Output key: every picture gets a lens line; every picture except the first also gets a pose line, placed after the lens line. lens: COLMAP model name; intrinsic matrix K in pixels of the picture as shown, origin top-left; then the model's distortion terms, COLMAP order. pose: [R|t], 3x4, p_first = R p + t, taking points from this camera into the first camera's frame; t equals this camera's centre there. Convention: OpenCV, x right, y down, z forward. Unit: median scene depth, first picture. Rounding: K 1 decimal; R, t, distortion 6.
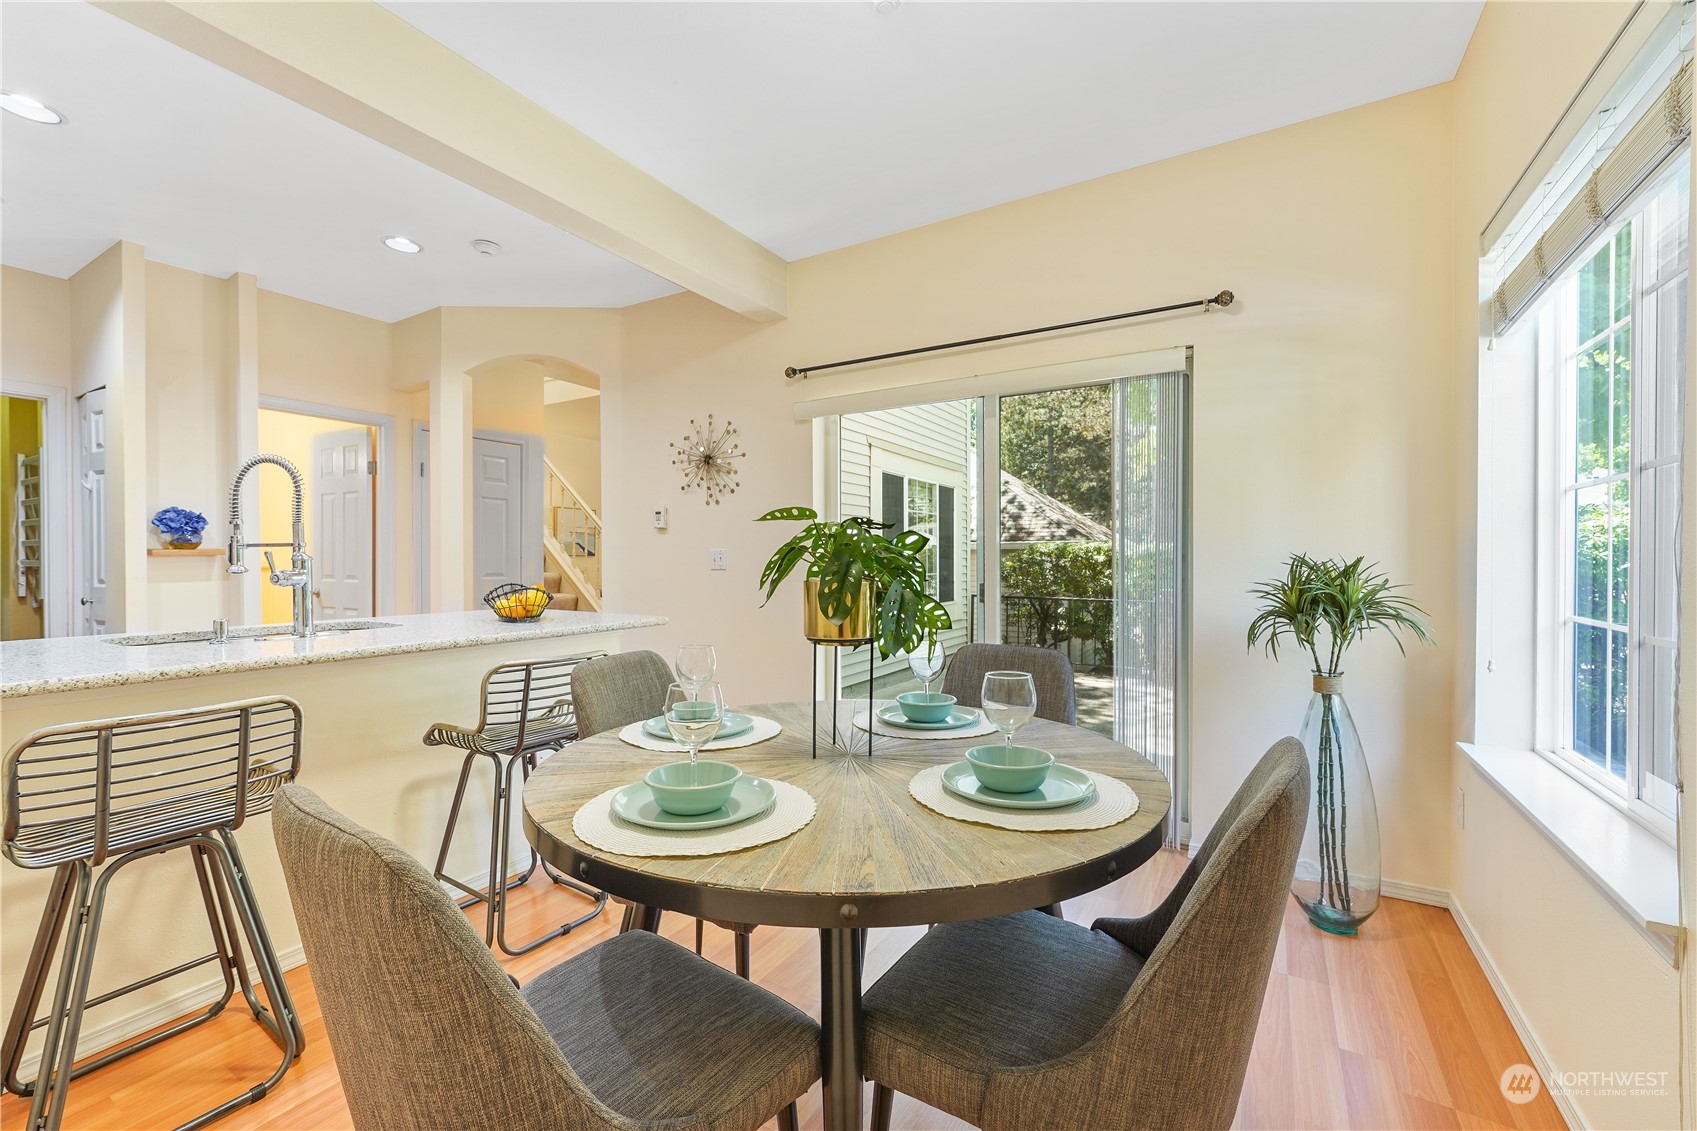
lens RADIAL K [[707.5, 0, 837.9], [0, 707.5, 558.1], [0, 0, 1]] dist [-0.003772, 0.000344]
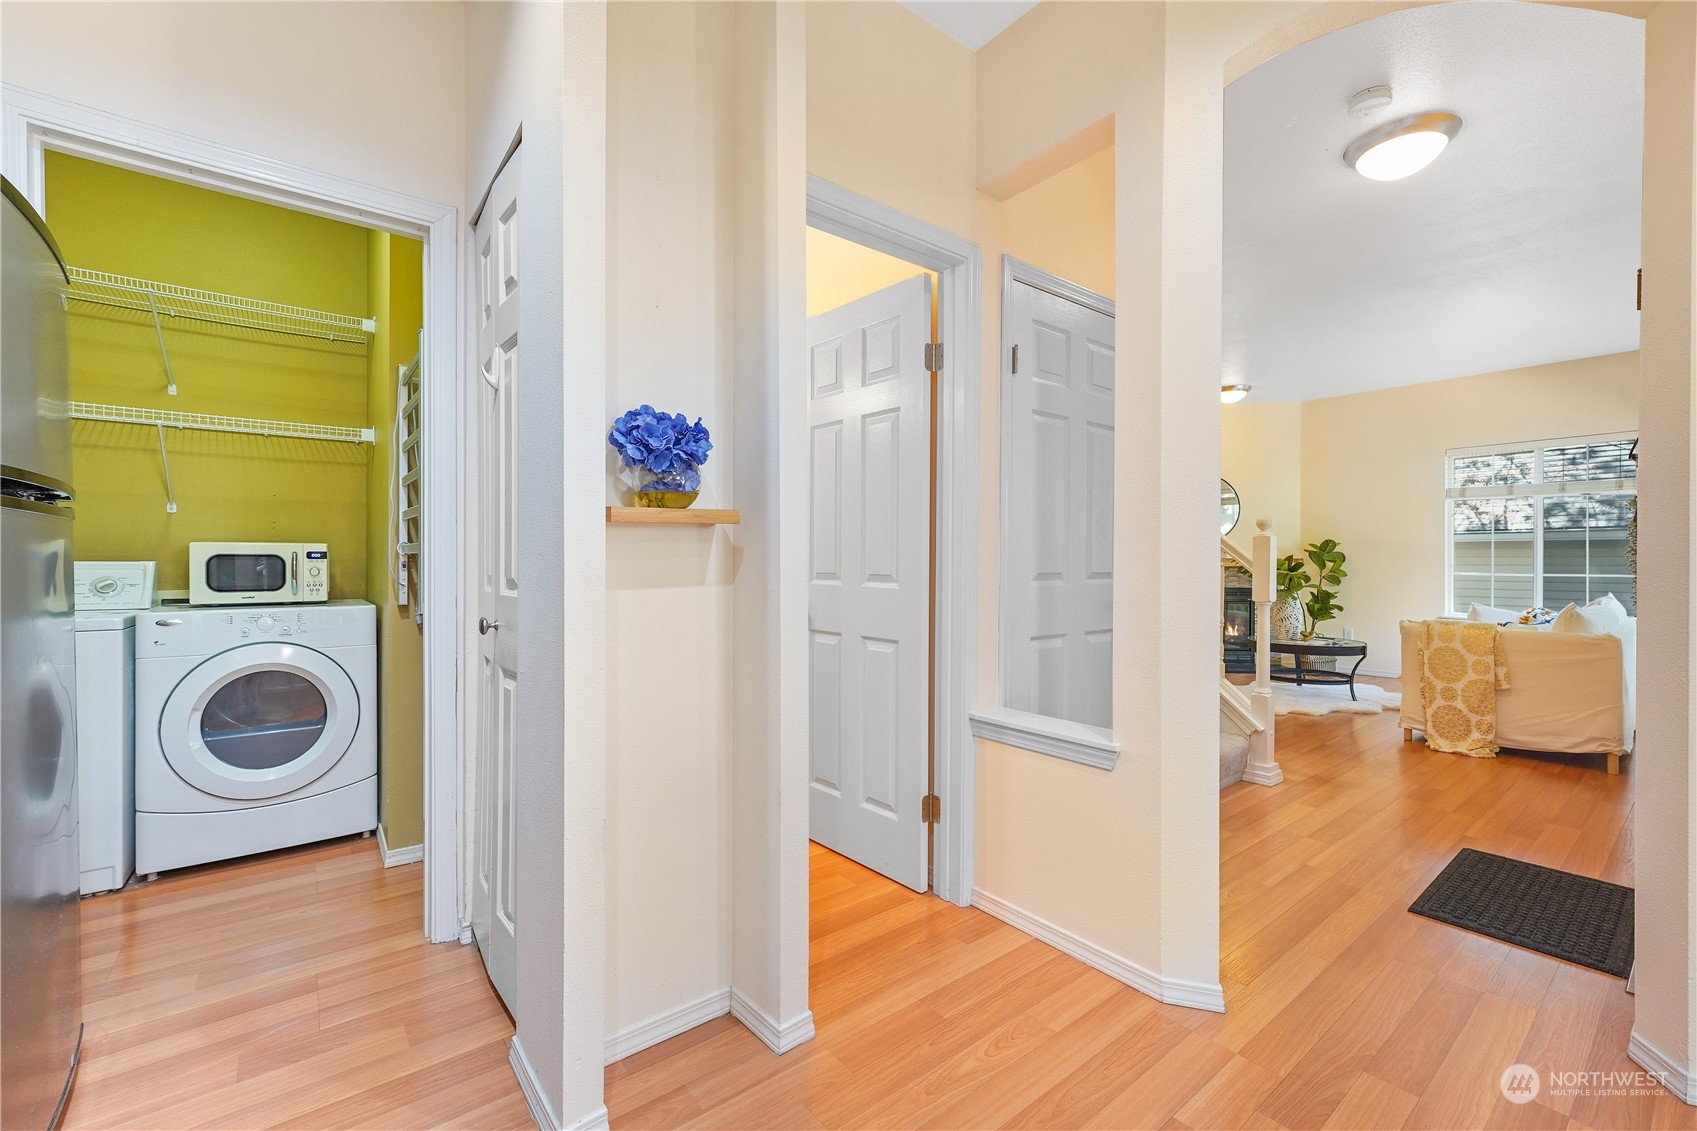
lens RADIAL K [[707.5, 0, 840.2], [0, 707.5, 560.0], [0, 0, 1]] dist [-0.003772, 0.000344]
pose [[0.936882, 0.001701, -0.349642, -0.681949], [-0.002053, 0.999998, -0.000635, 0.018374], [0.349640, 0.001313, 0.936883, 0.641898]]
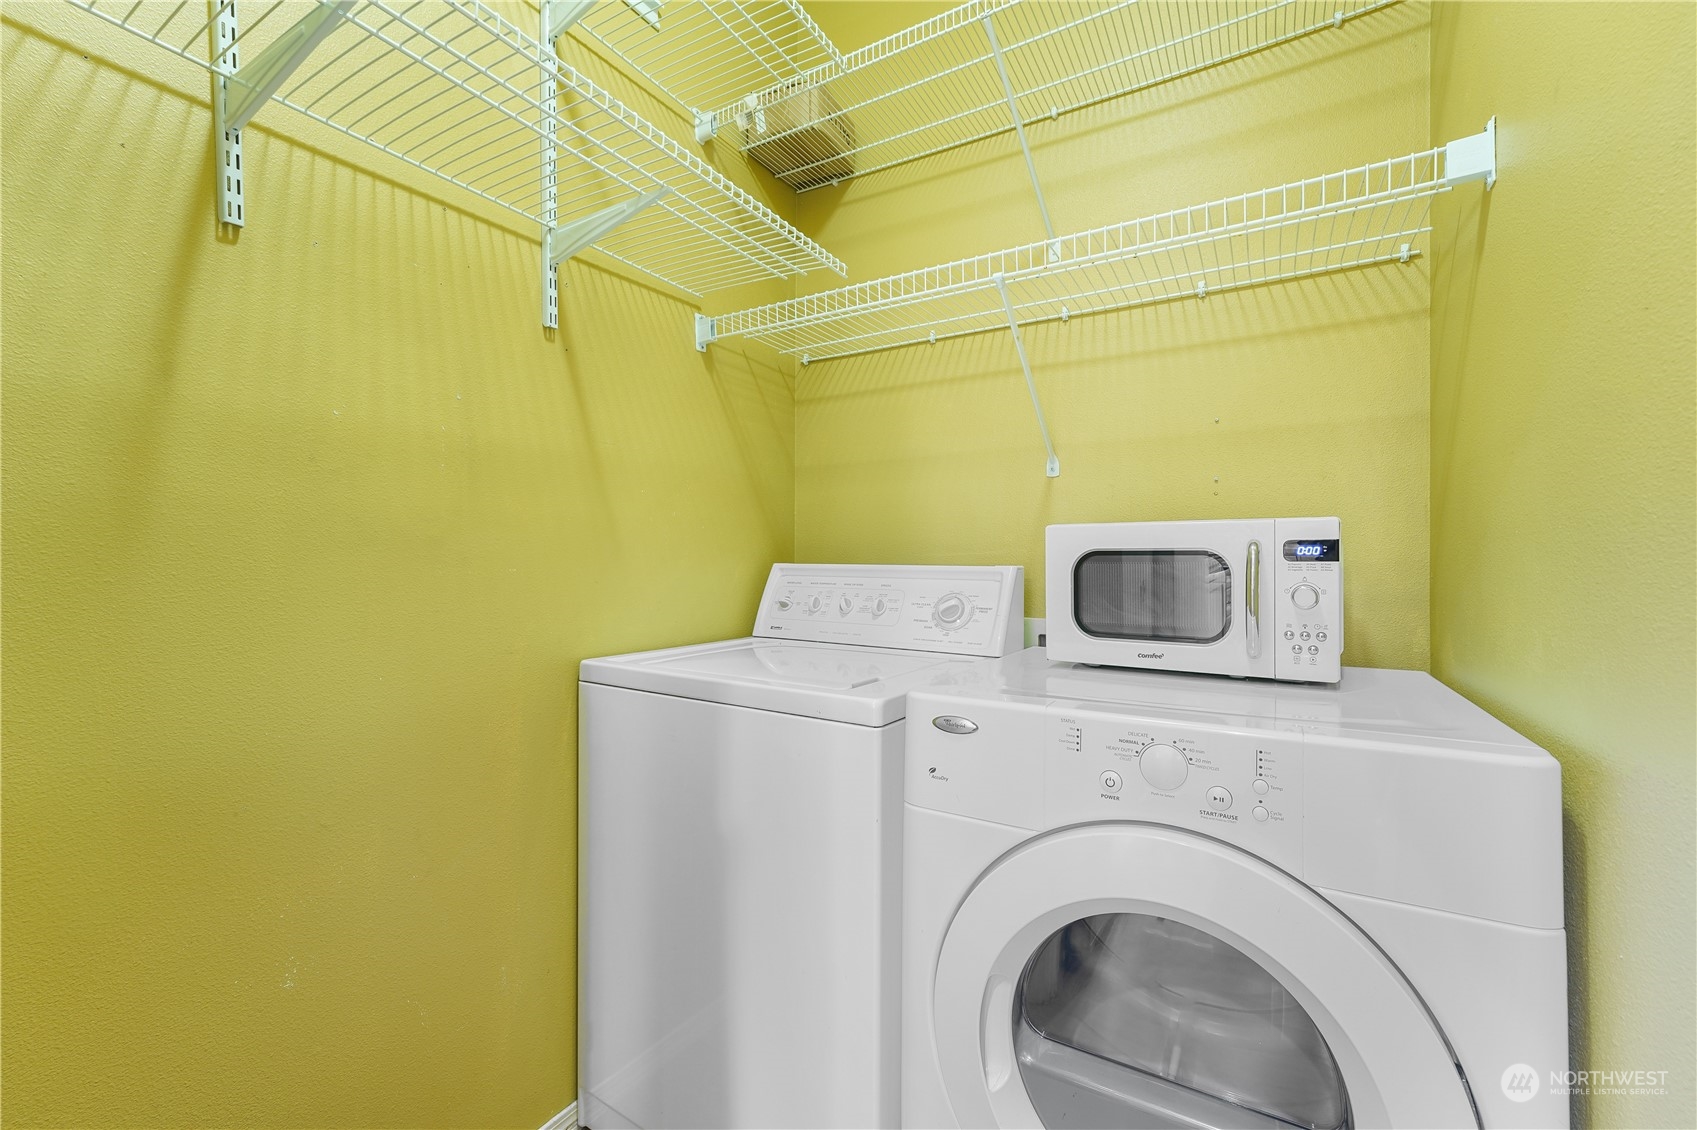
lens RADIAL K [[707.5, 0, 854.3], [0, 707.5, 562.5], [0, 0, 1]] dist [-0.003772, 0.000344]
pose [[0.025937, 0.004228, -0.999655, -1.076815], [-0.001288, 0.999990, 0.004196, 0.017932], [0.999663, 0.001178, 0.025943, 0.891273]]
